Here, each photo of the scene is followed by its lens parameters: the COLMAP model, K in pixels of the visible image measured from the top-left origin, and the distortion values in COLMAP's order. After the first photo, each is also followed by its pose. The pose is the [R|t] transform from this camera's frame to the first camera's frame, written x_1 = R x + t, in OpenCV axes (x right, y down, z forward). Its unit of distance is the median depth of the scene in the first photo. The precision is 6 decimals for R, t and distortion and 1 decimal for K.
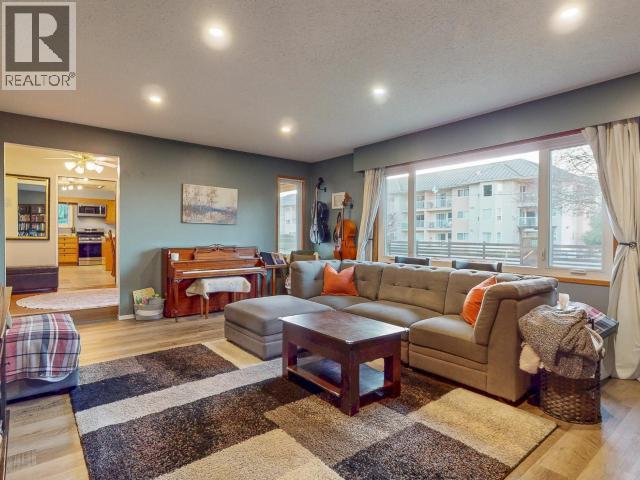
lens RADIAL K [[355.5, 0, 316.8], [0, 355.5, 240.1], [0, 0, 1]] dist [-0.003962, 0.001375]
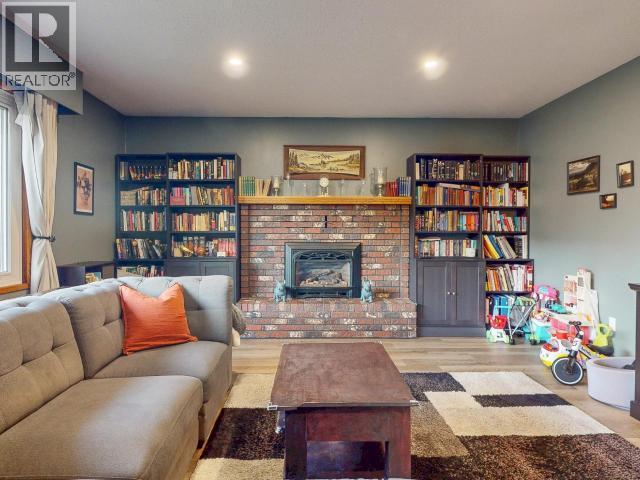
lens RADIAL K [[403.9, 0, 315.0], [0, 403.9, 236.2], [0, 0, 1]] dist [0.005751, 0.000885]
pose [[-0.794040, -0.018387, 0.607587, -0.201784], [-0.002640, 0.999637, 0.026801, -0.014620], [-0.607860, 0.019677, -0.793800, 0.928534]]
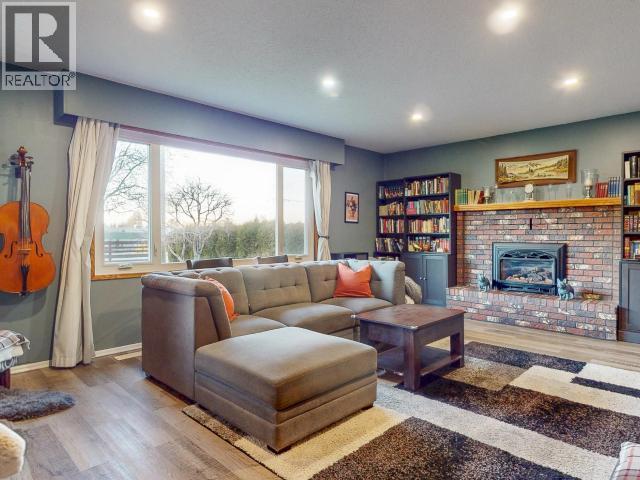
lens RADIAL K [[403.9, 0, 321.6], [0, 403.9, 236.6], [0, 0, 1]] dist [0.005751, 0.000885]
pose [[-0.124040, -0.018534, 0.992104, -0.651425], [0.010875, 0.999740, 0.020036, -0.018076], [-0.992218, 0.013275, -0.123806, 0.823019]]
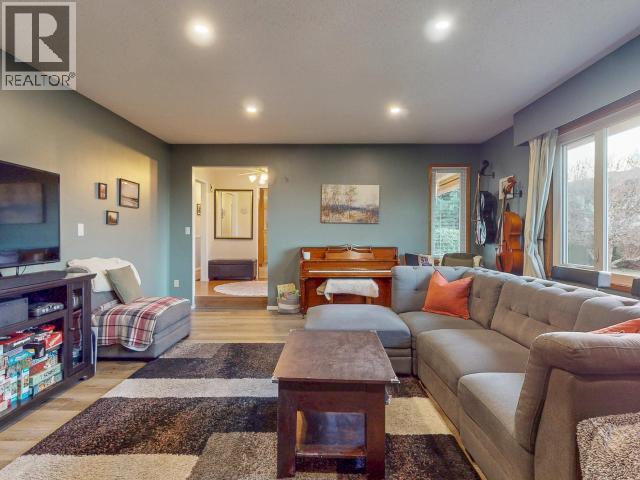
lens RADIAL K [[355.5, 0, 322.5], [0, 355.5, 236.7], [0, 0, 1]] dist [-0.003962, 0.001375]
pose [[0.774131, -0.001207, -0.633024, 0.304029], [-0.004505, 0.999962, -0.007416, -0.001045], [0.633009, 0.008593, 0.774097, 0.229669]]
